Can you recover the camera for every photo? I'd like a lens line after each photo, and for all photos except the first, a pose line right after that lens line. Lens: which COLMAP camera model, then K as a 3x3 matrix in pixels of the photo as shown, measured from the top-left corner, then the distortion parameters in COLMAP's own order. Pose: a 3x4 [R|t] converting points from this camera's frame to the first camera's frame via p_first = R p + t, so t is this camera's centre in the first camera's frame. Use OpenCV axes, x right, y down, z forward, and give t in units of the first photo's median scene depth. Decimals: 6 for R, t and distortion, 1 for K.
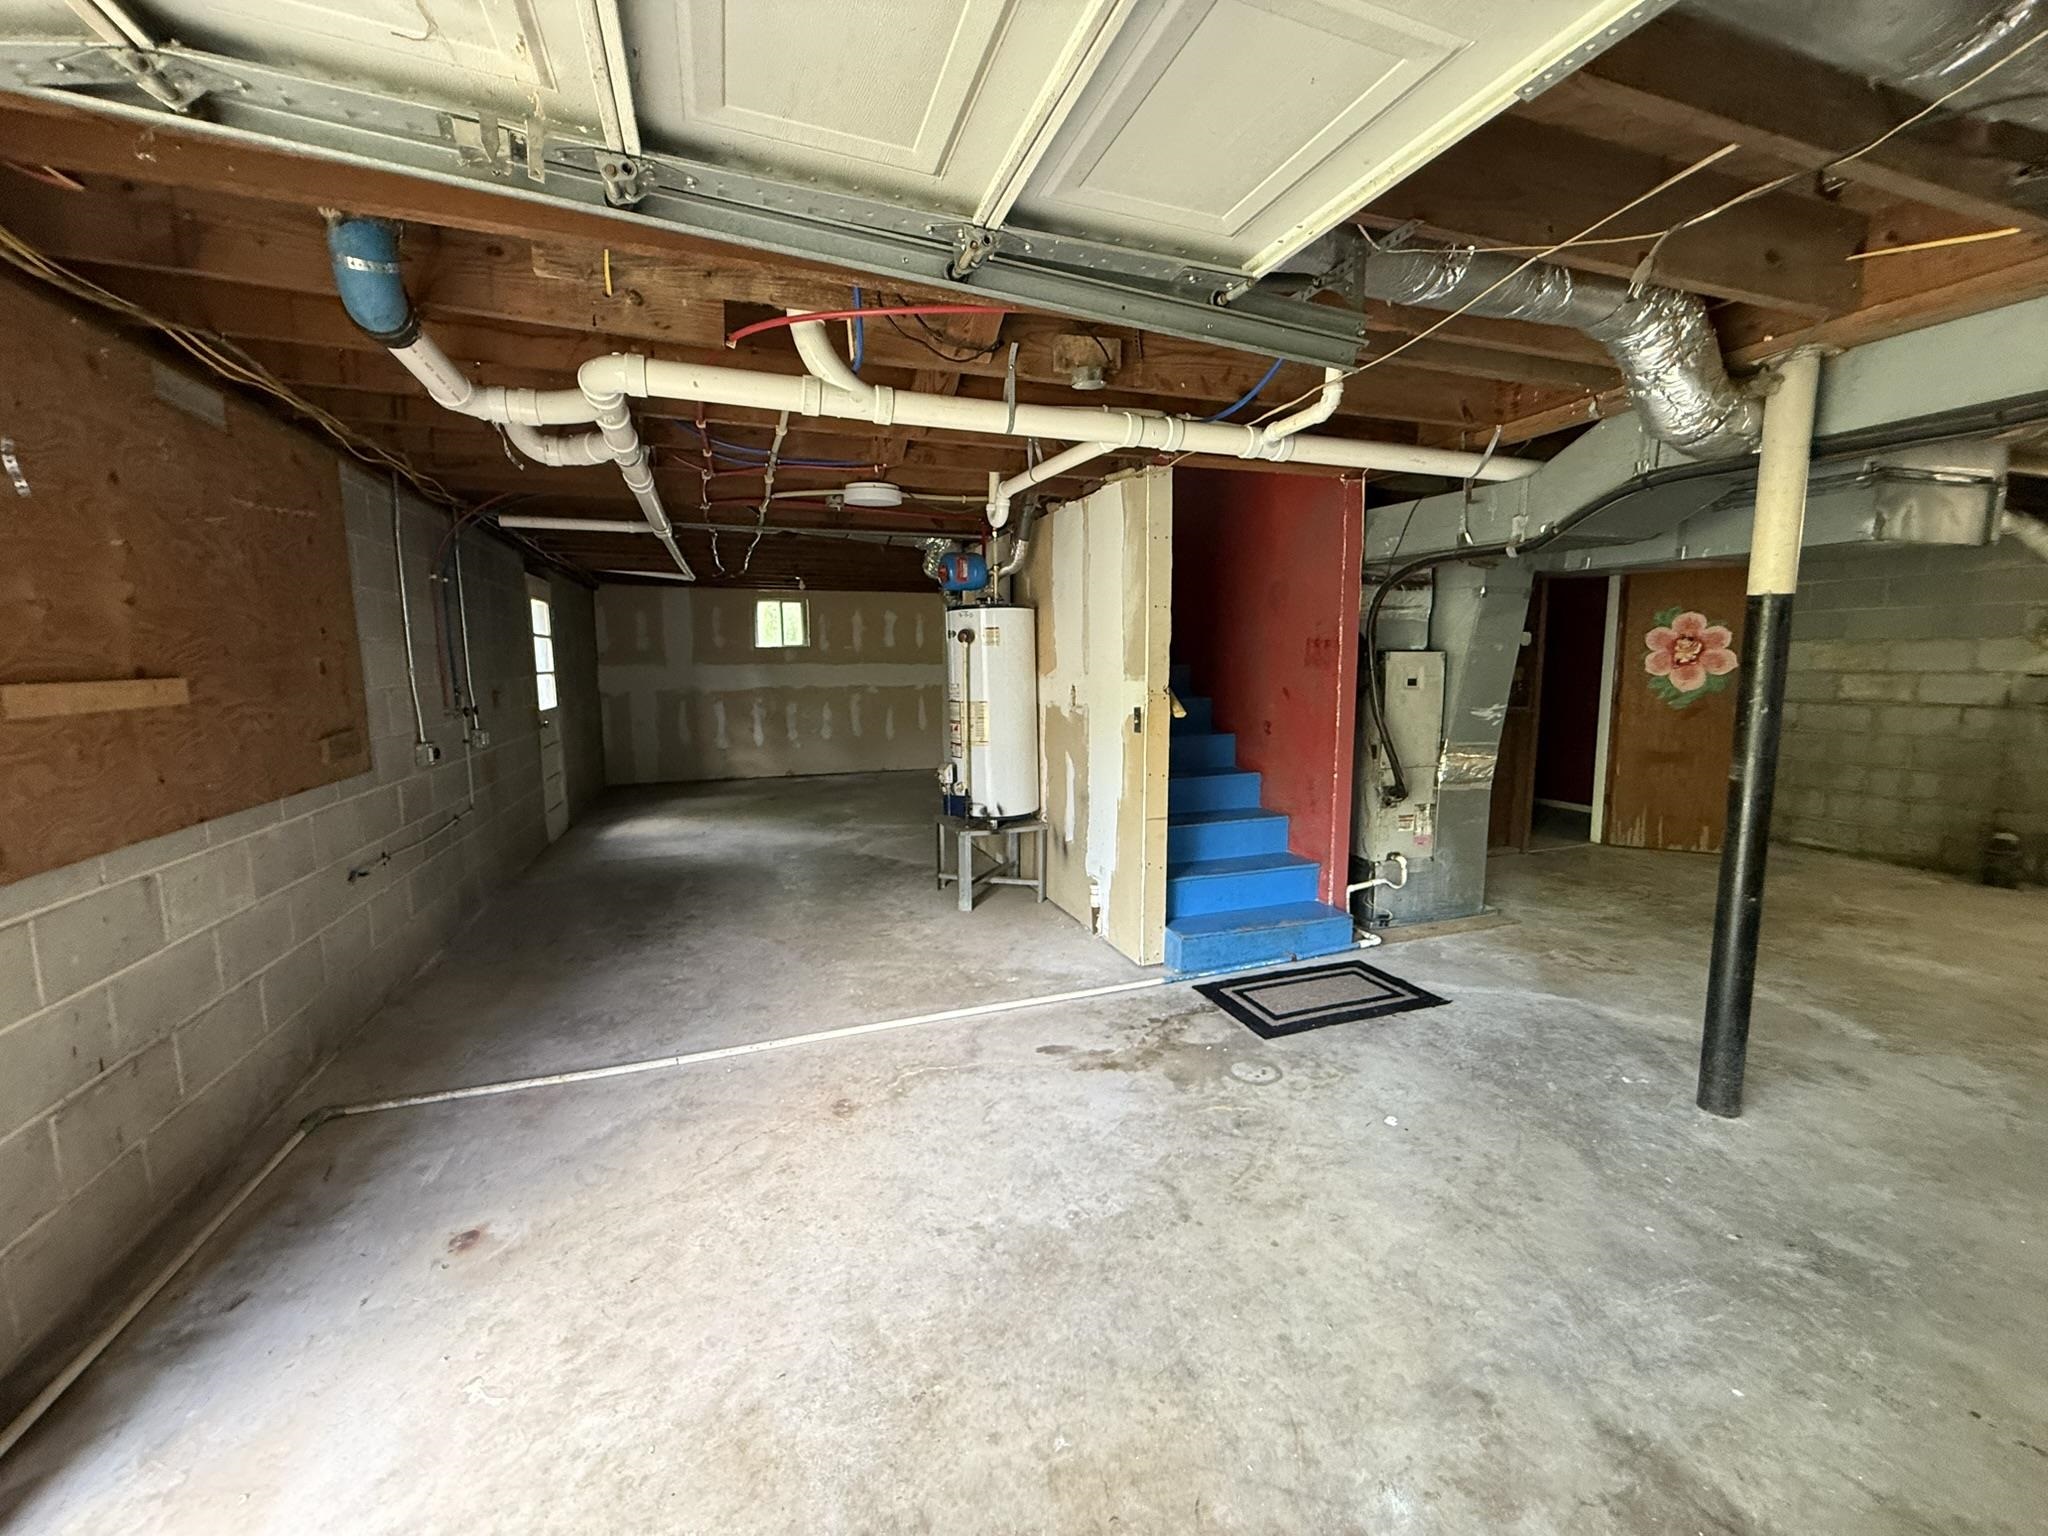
lens RADIAL K [[819.4, 0, 1017.4], [0, 819.4, 763.0], [0, 0, 1]] dist [-0.000177, 0.000133]
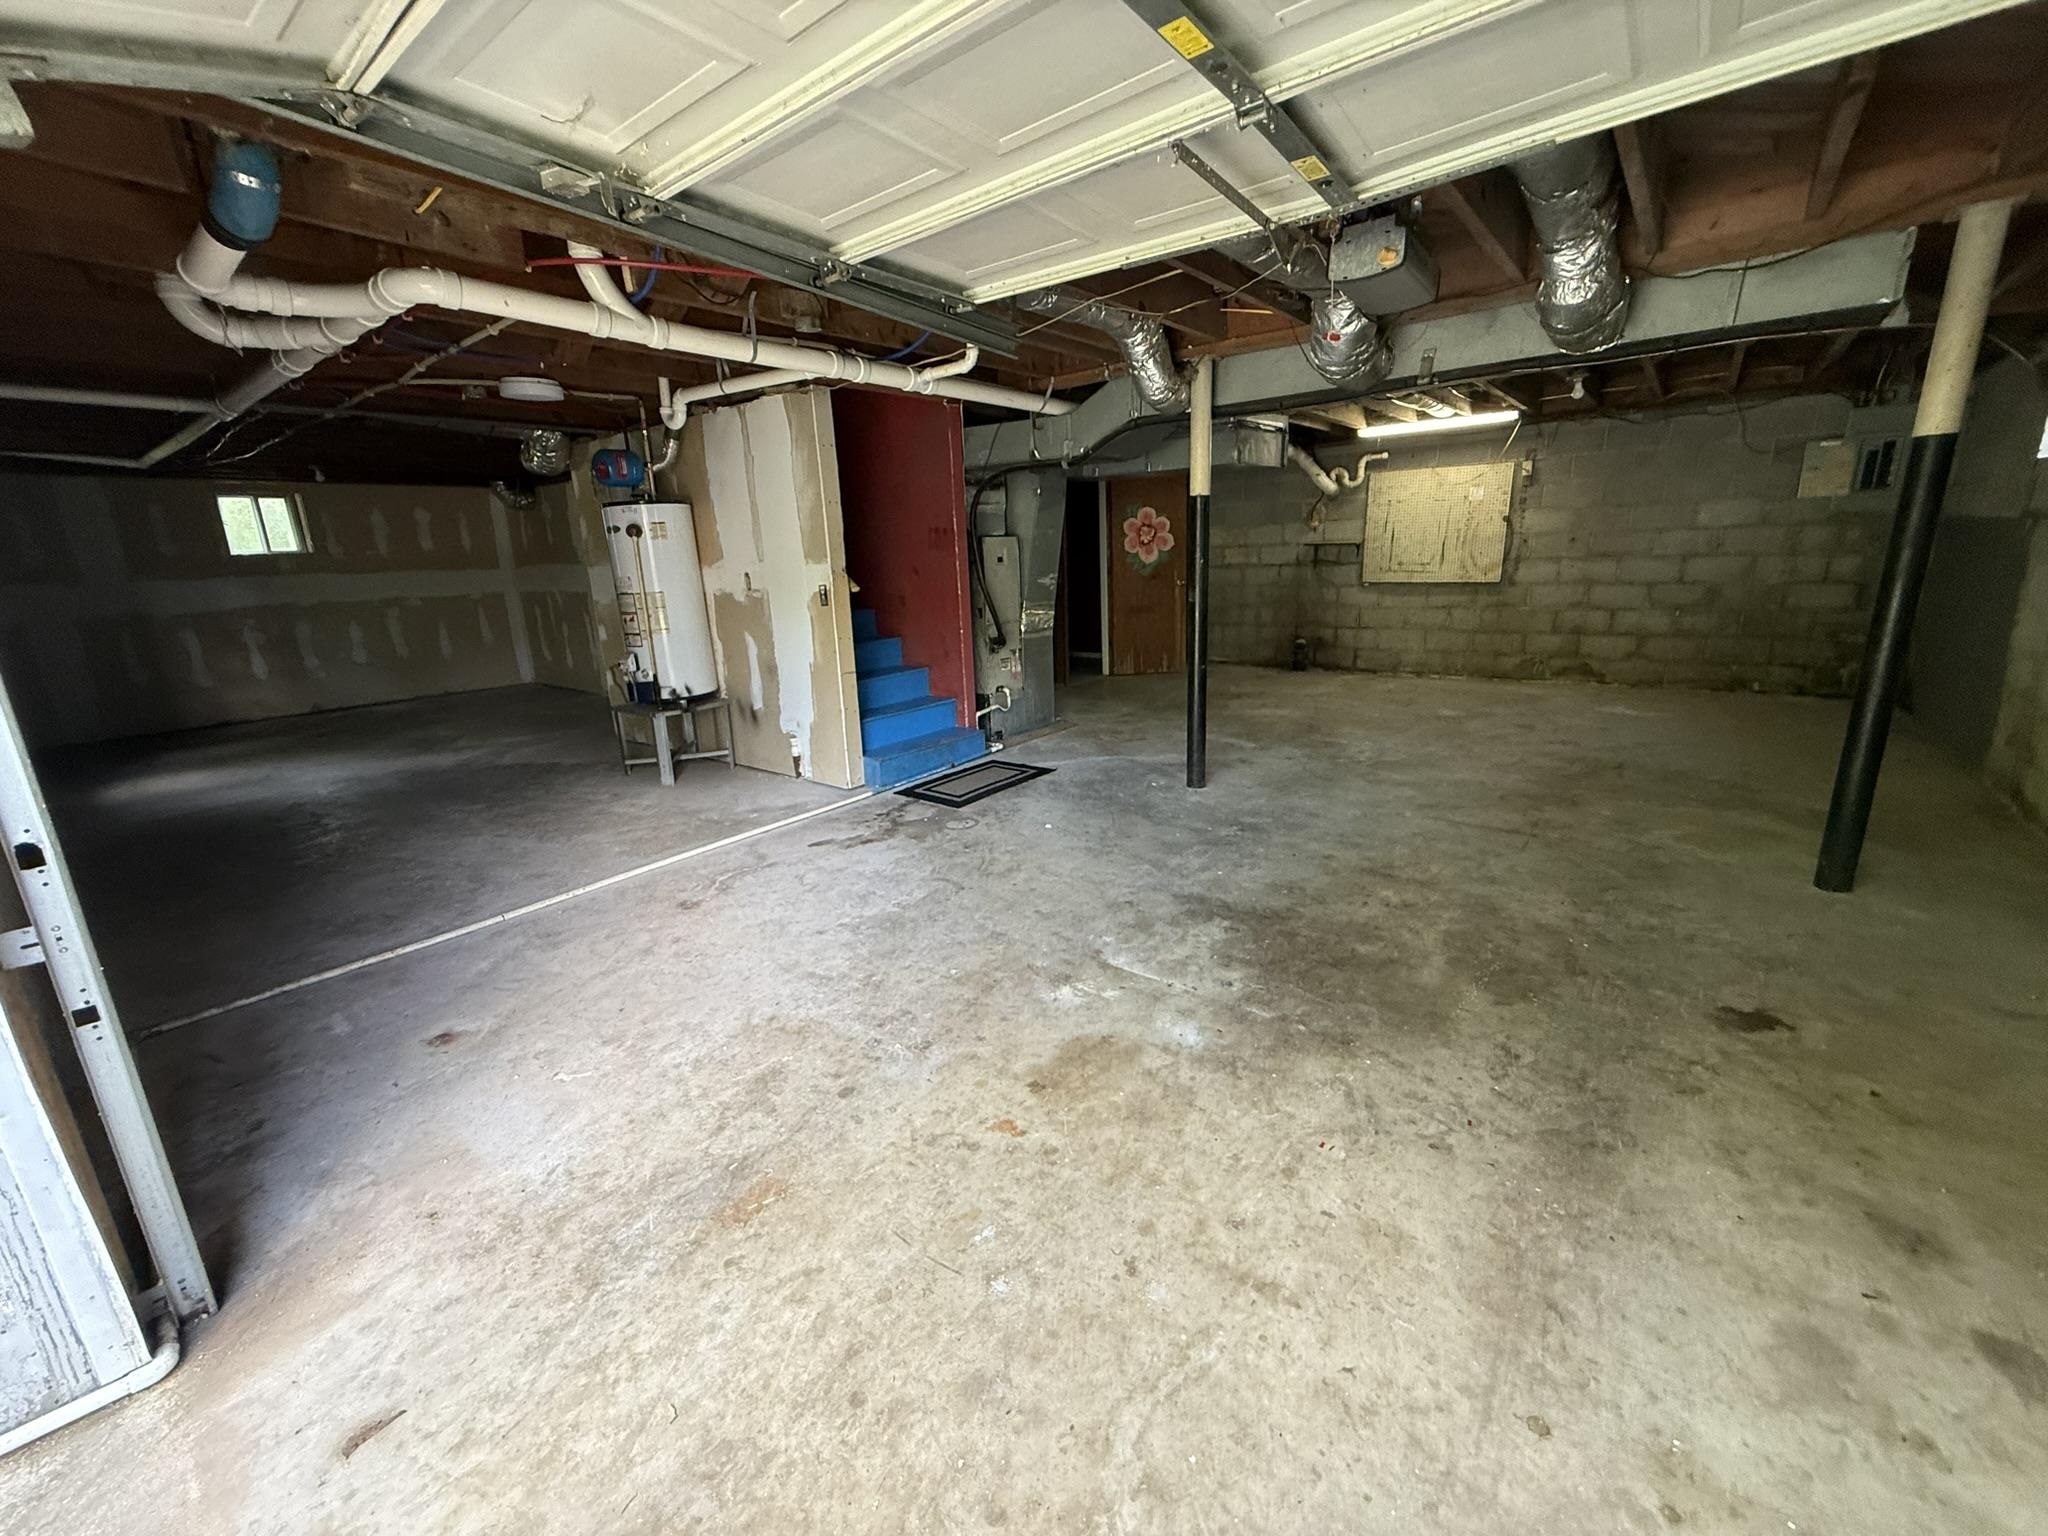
lens RADIAL K [[819.4, 0, 1017.4], [0, 819.4, 763.0], [0, 0, 1]] dist [-0.000177, 0.000133]
pose [[0.851551, -0.157859, 0.499942, -0.285394], [0.098362, 0.984764, 0.143404, 0.052365], [-0.514963, -0.072940, 0.854104, -0.257660]]
